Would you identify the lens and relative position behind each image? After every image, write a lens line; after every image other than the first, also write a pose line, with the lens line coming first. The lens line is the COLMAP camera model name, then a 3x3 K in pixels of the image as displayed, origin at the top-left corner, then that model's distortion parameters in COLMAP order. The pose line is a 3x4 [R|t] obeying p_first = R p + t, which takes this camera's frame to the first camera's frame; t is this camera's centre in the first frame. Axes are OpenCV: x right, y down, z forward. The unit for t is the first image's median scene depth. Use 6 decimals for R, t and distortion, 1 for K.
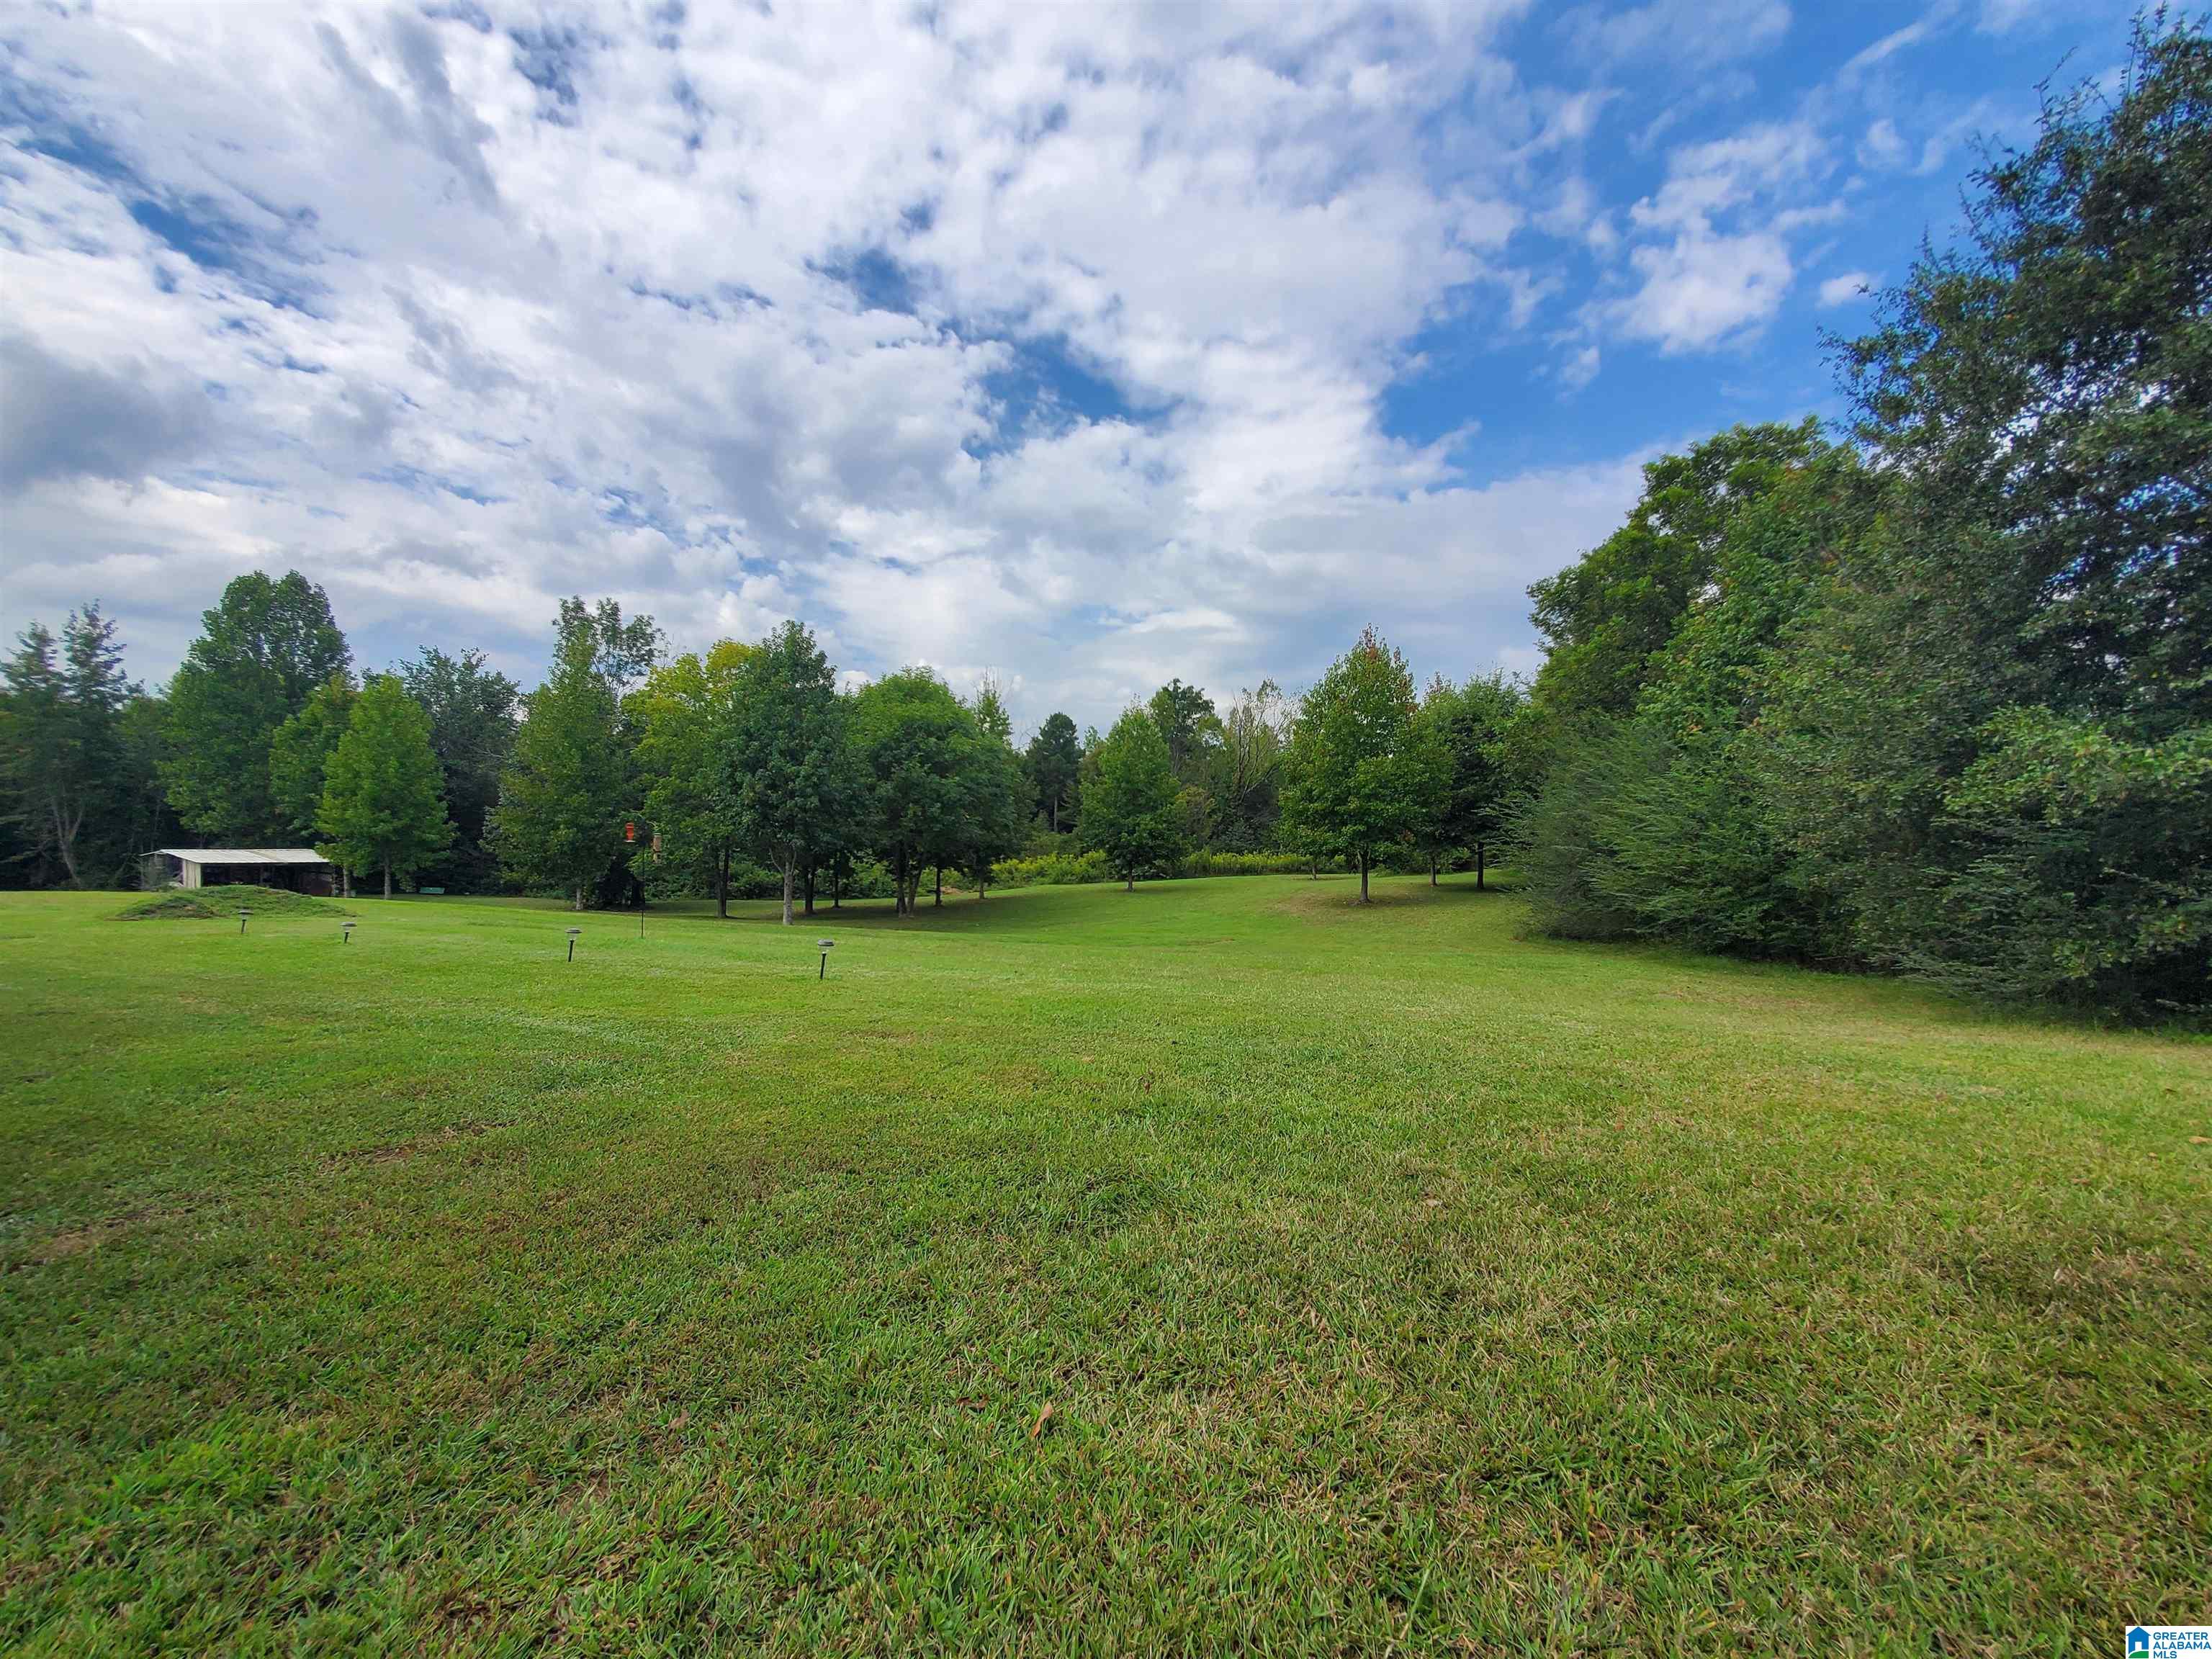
lens RADIAL K [[879.4, 0, 1116.1], [0, 879.4, 829.4], [0, 0, 1]] dist [-0.000526, -0.002634]
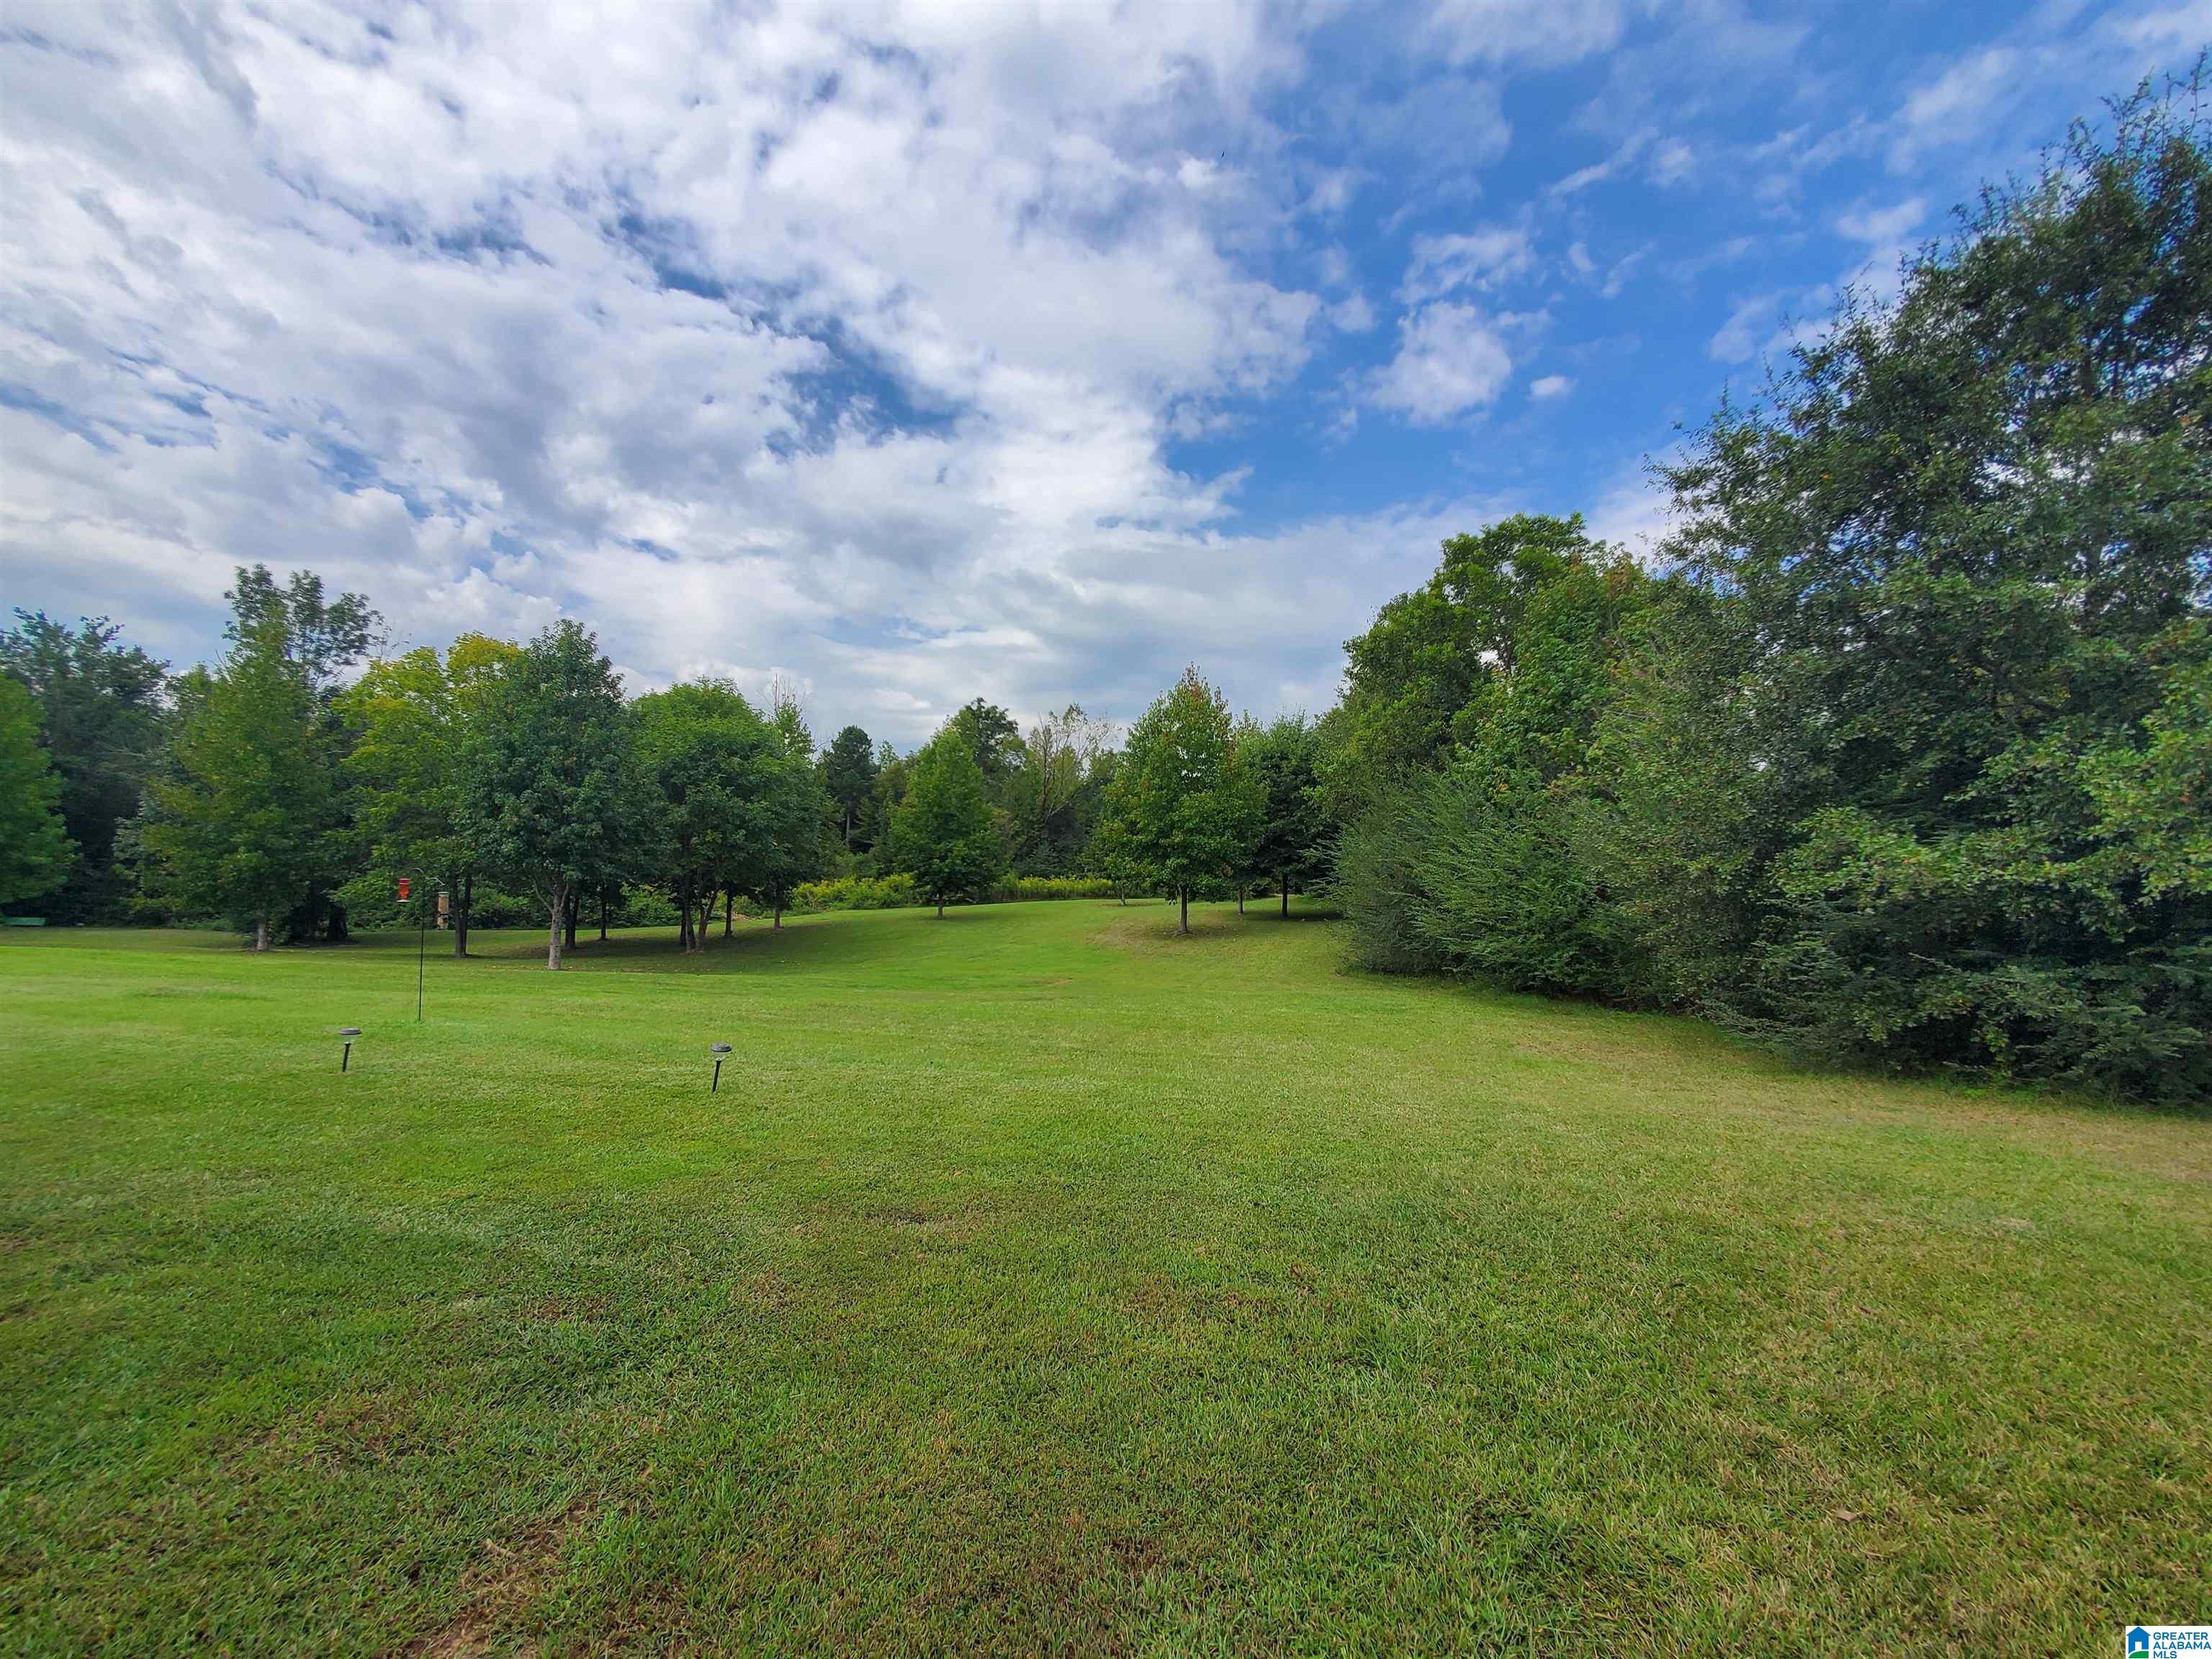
lens RADIAL K [[879.4, 0, 1116.1], [0, 879.4, 829.4], [0, 0, 1]] dist [-0.000526, -0.002634]
pose [[0.970975, 0.016073, 0.238640, -0.035320], [-0.011993, 0.999756, -0.018541, -0.015121], [-0.238880, 0.015140, 0.970931, 0.016885]]
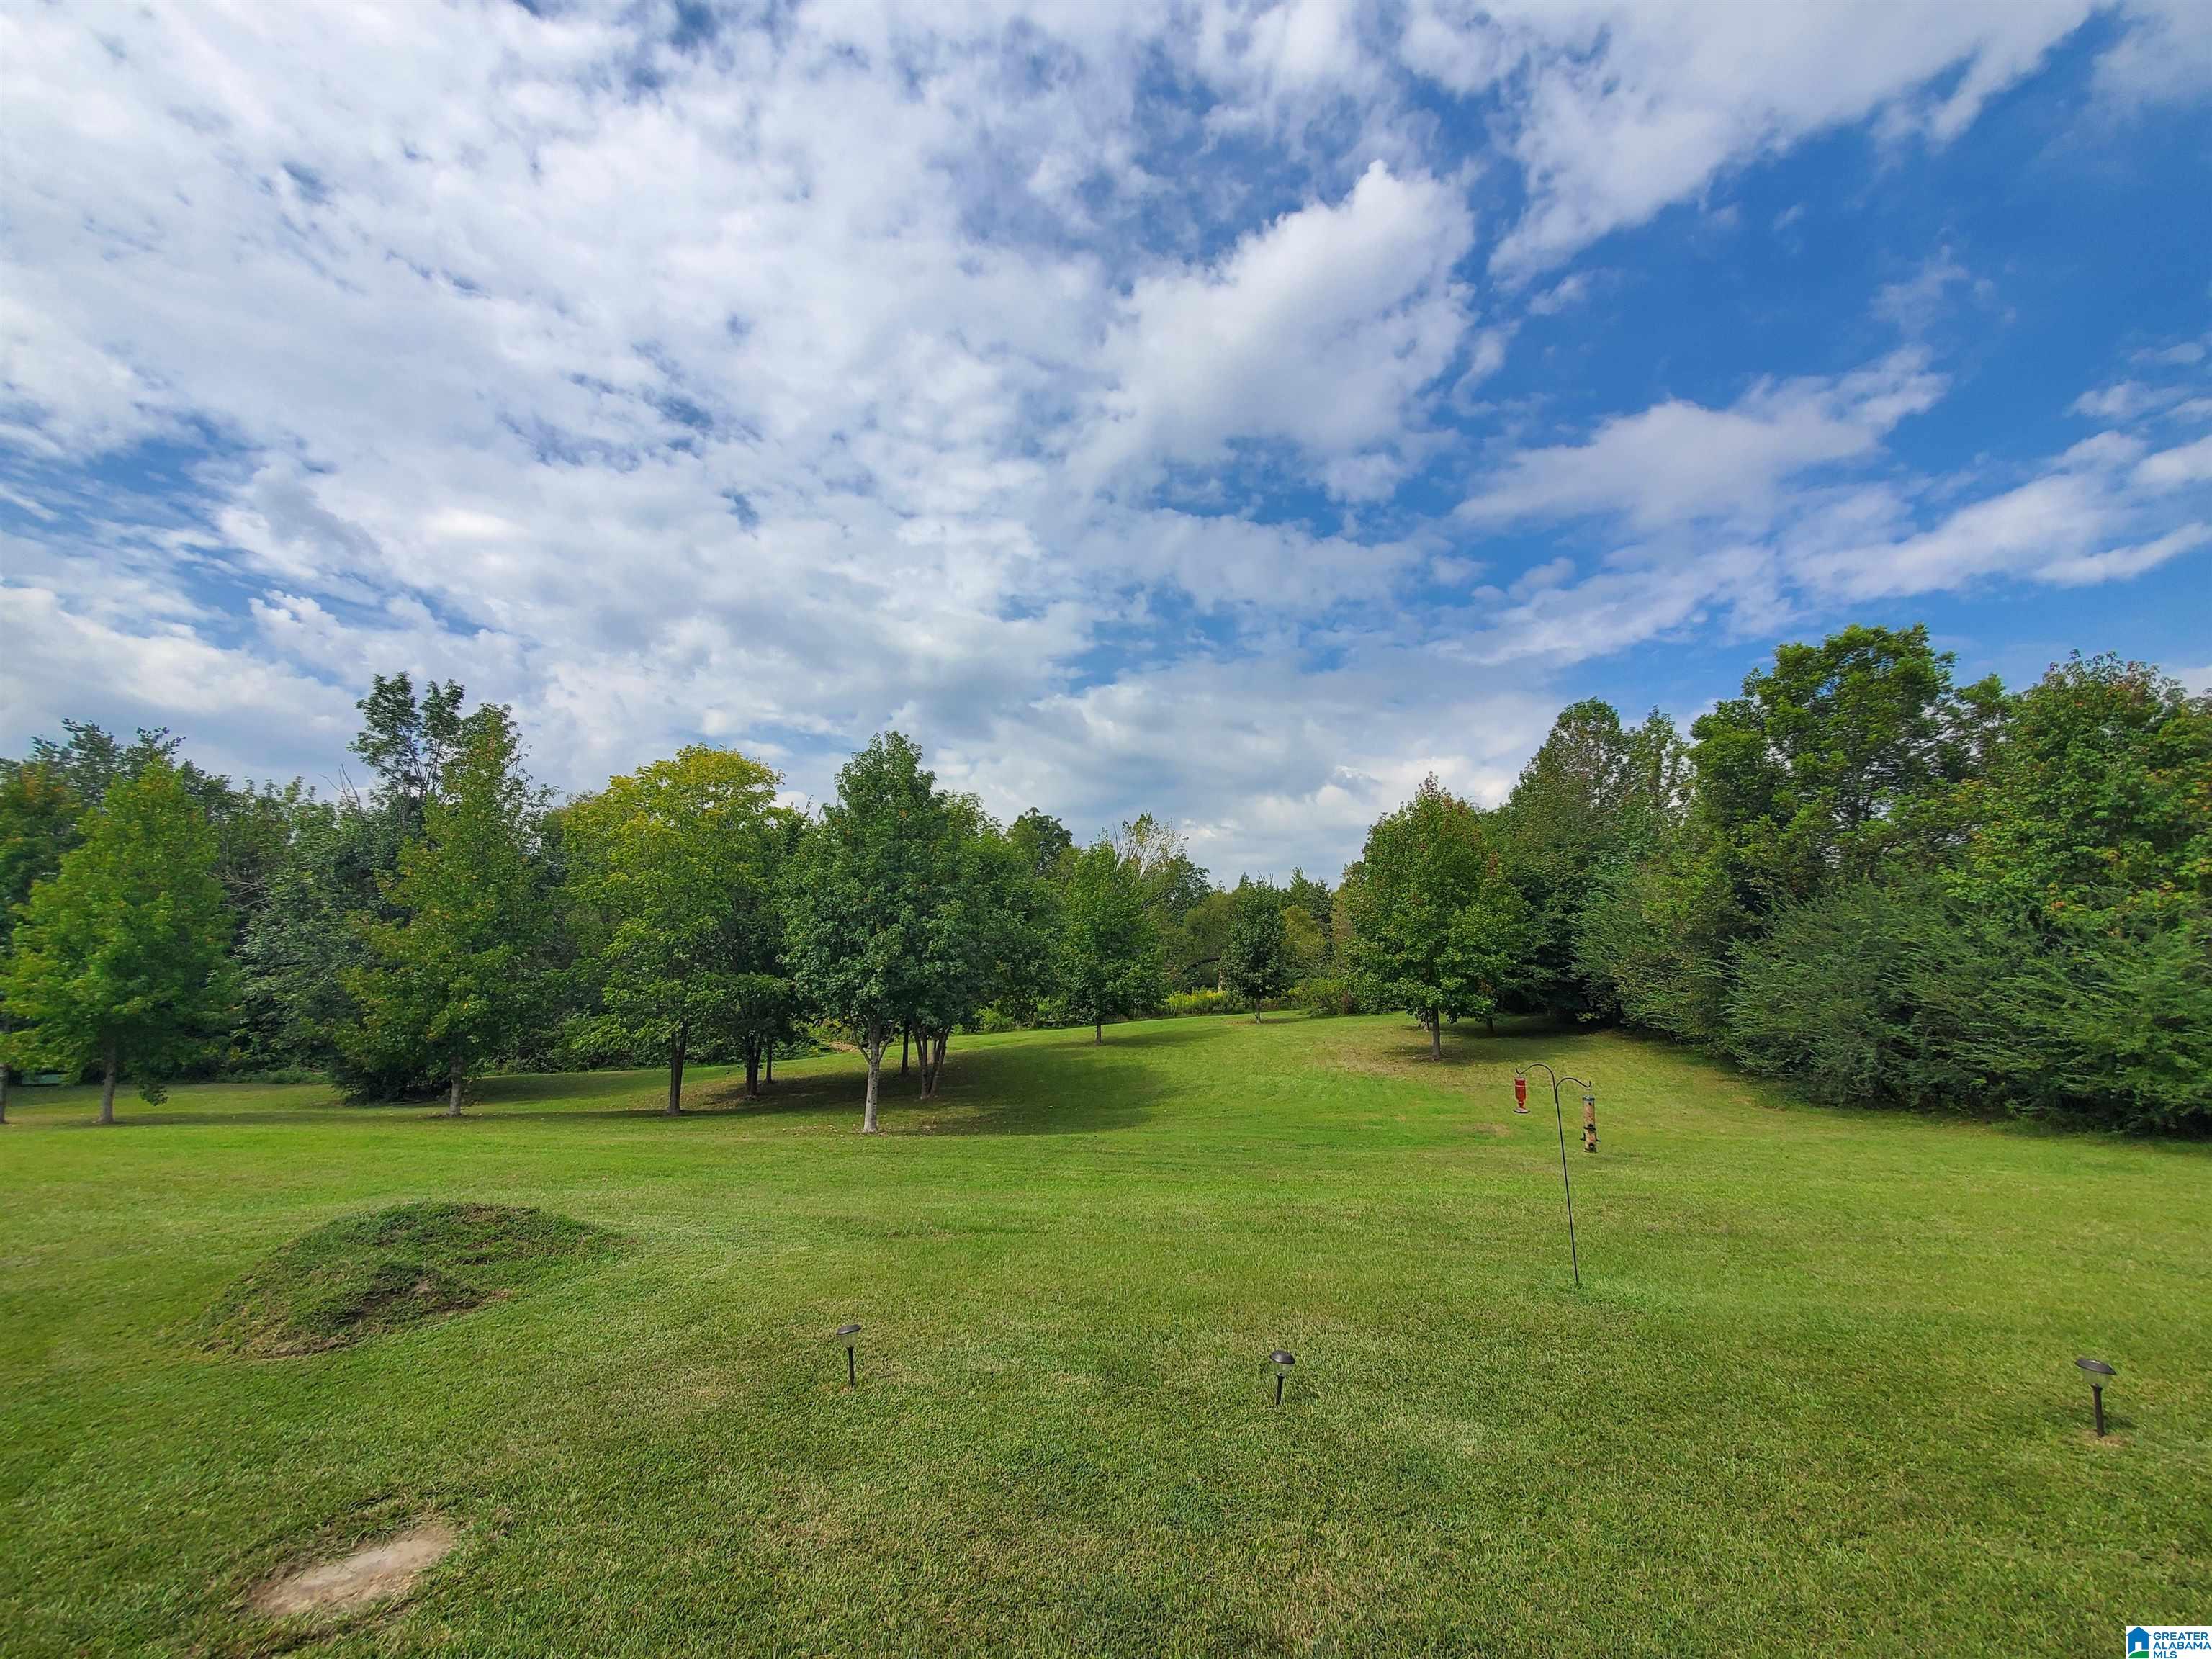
lens RADIAL K [[879.4, 0, 1116.1], [0, 879.4, 829.4], [0, 0, 1]] dist [-0.000526, -0.002634]
pose [[0.952537, 0.034080, 0.302509, -0.333279], [0.008305, 0.990435, -0.137732, -0.031992], [-0.304310, 0.133707, 0.943143, 0.162118]]
